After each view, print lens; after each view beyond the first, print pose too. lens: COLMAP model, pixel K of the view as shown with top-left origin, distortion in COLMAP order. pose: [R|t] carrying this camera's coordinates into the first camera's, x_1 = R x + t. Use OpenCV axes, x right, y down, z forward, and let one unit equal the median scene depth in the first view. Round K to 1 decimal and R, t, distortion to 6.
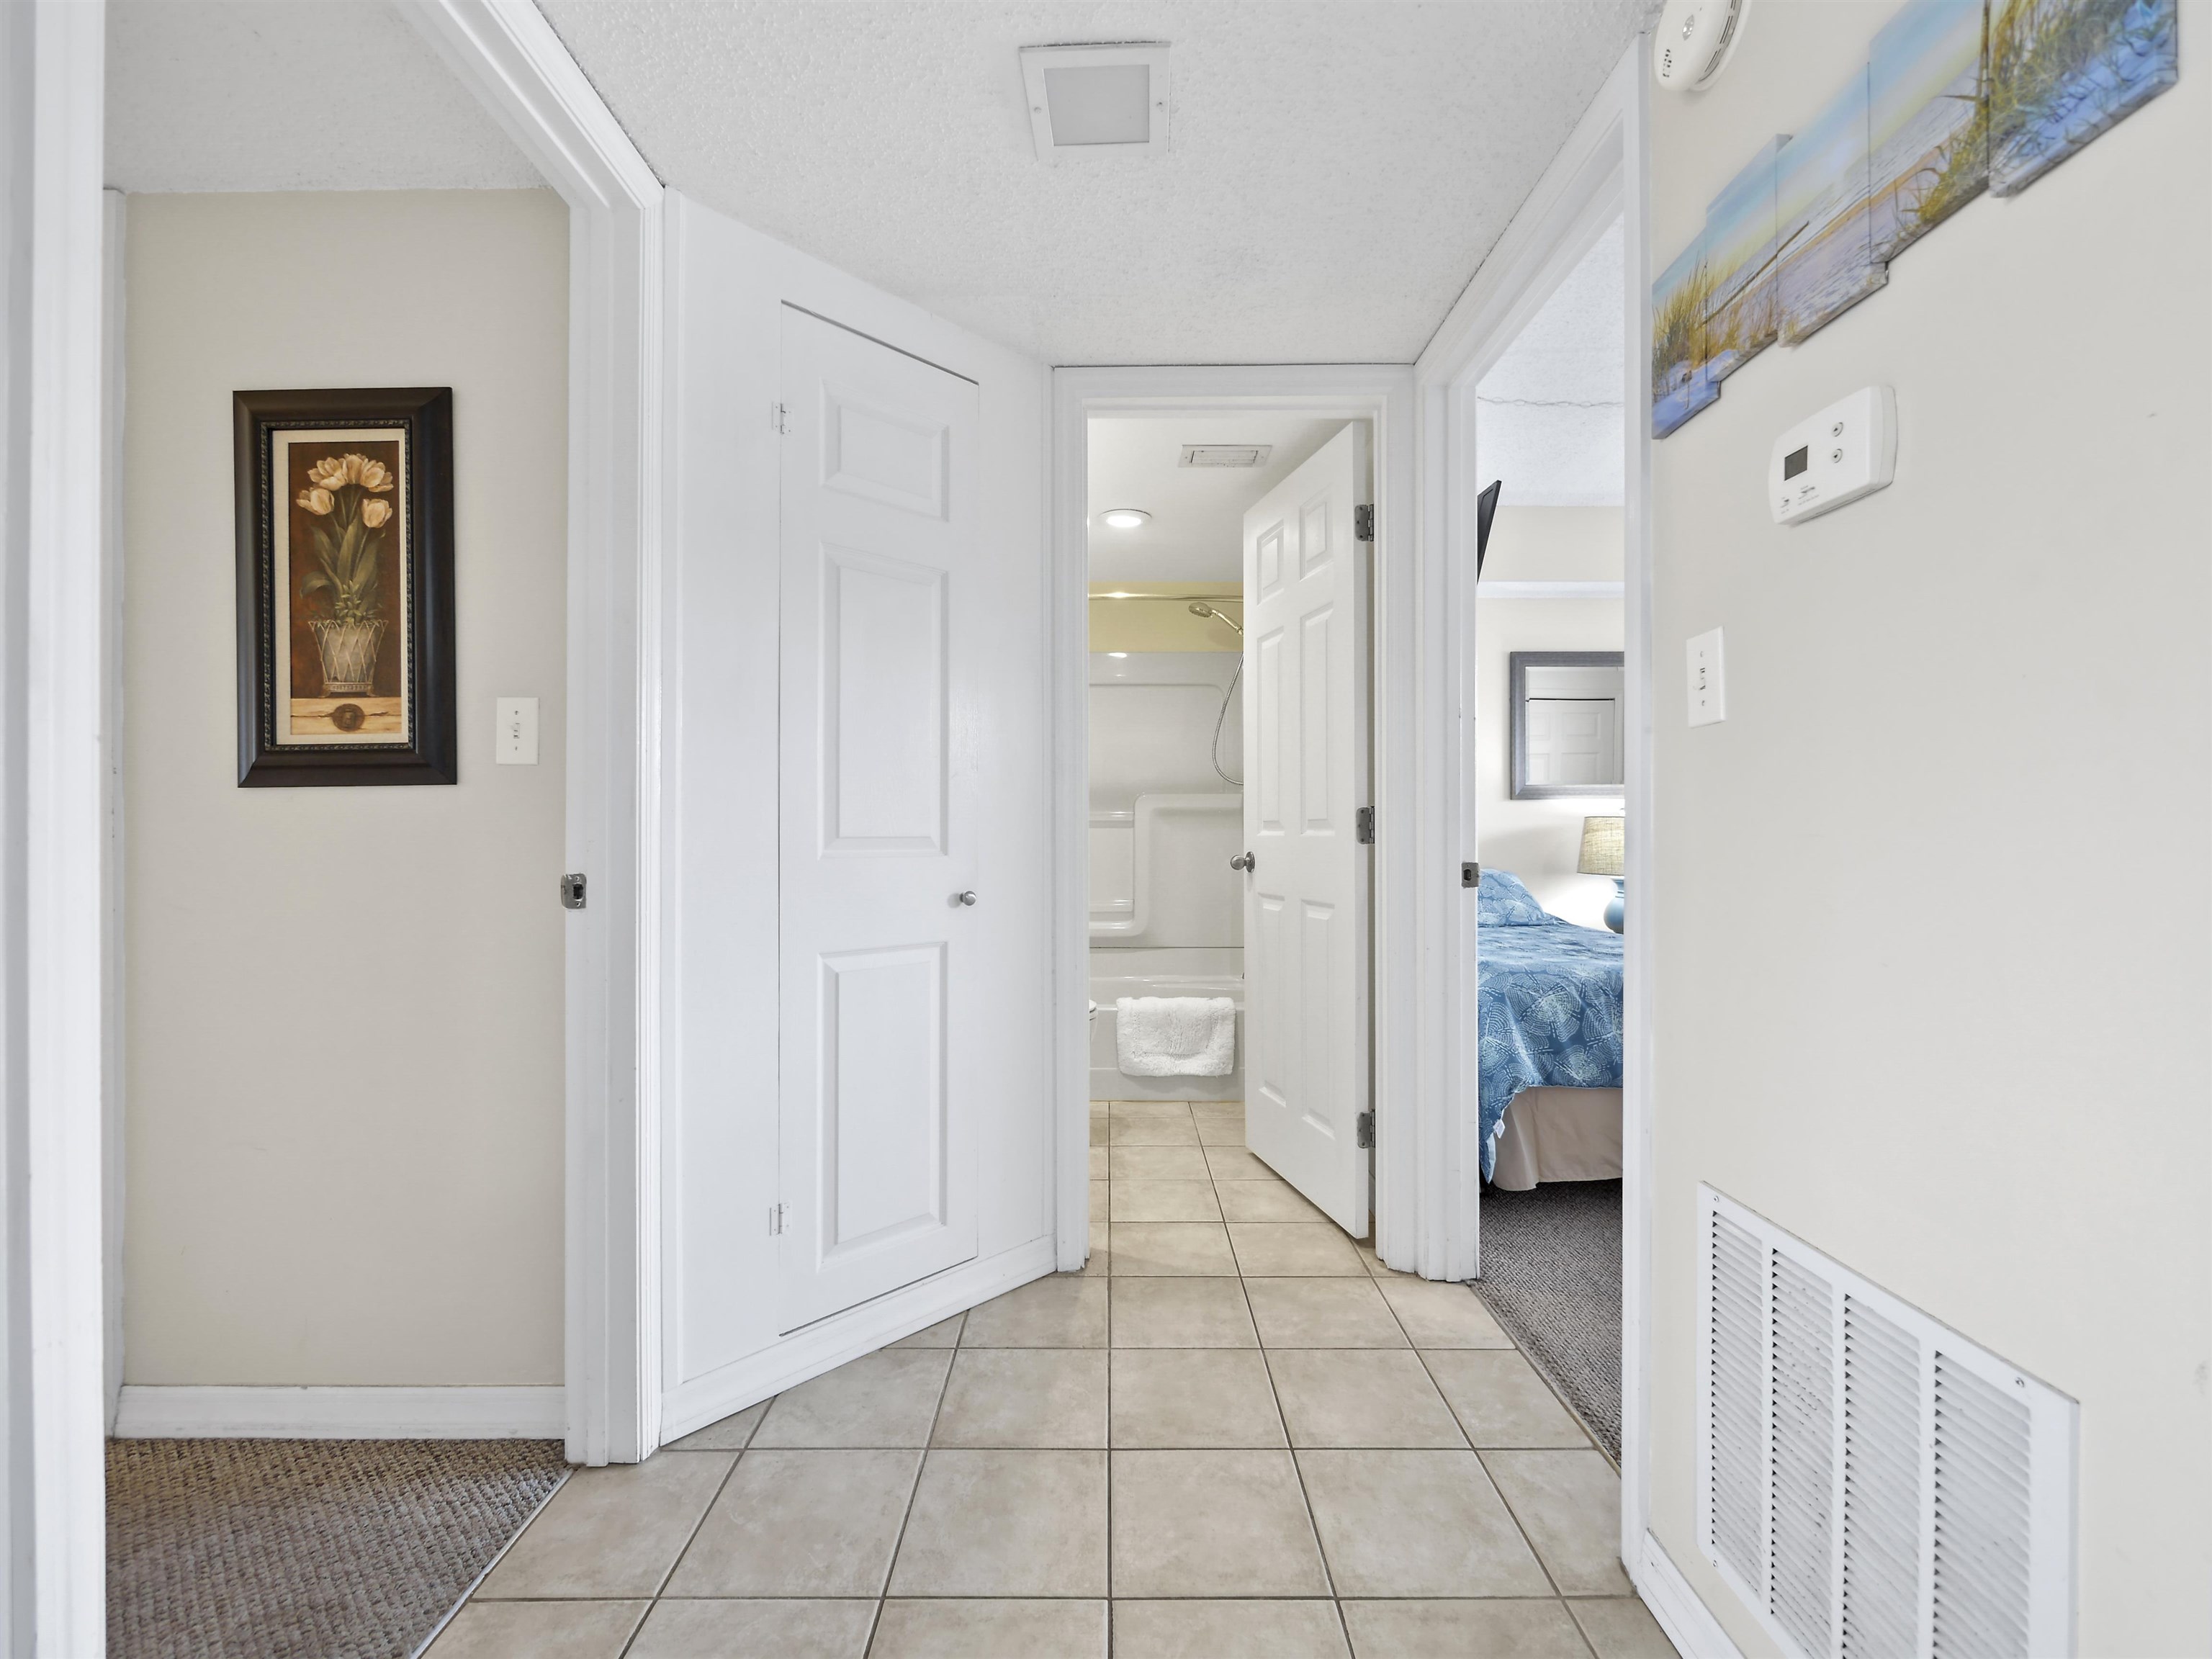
lens RADIAL K [[897.8, 0, 1107.8], [0, 897.8, 826.1], [0, 0, 1]] dist [-0.002591, -0.000164]
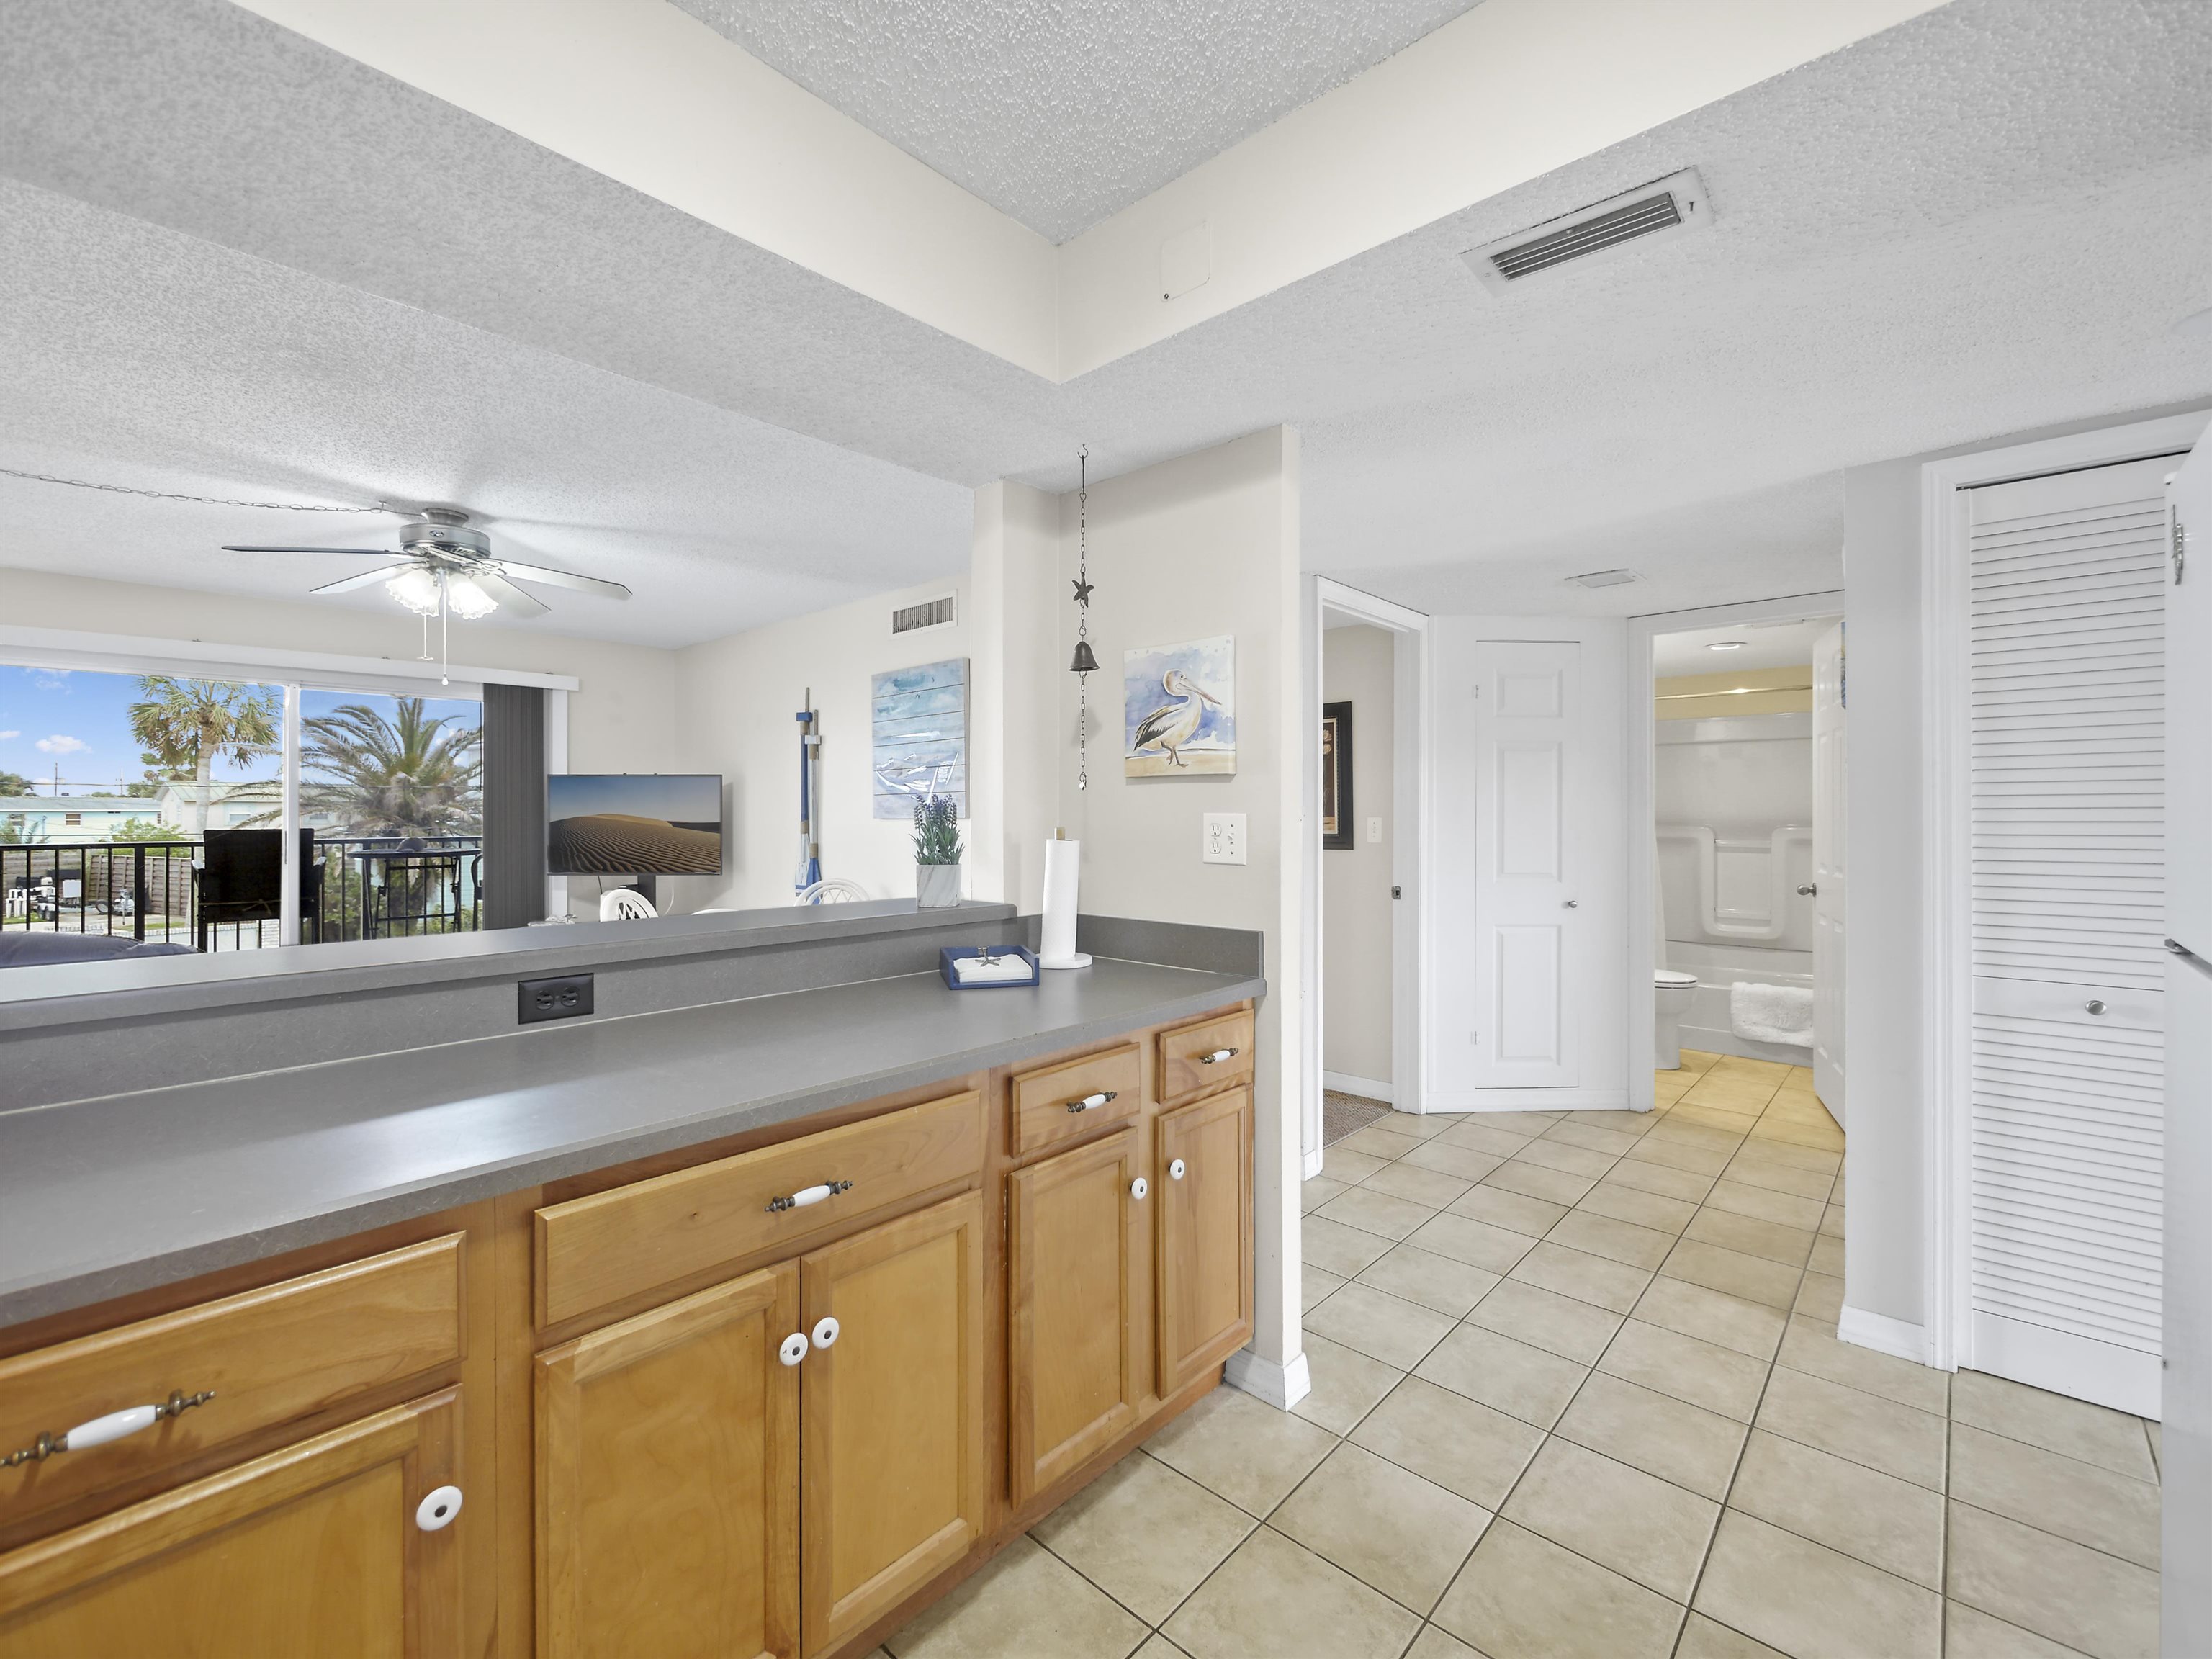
lens RADIAL K [[935.5, 0, 1101.8], [0, 935.5, 827.9], [0, 0, 1]] dist [-0.004180, -0.000295]
pose [[0.724657, 0.009159, -0.689049, 0.521672], [0.007287, 0.999754, 0.020953, -0.141911], [0.689072, -0.020205, 0.724412, -1.234752]]
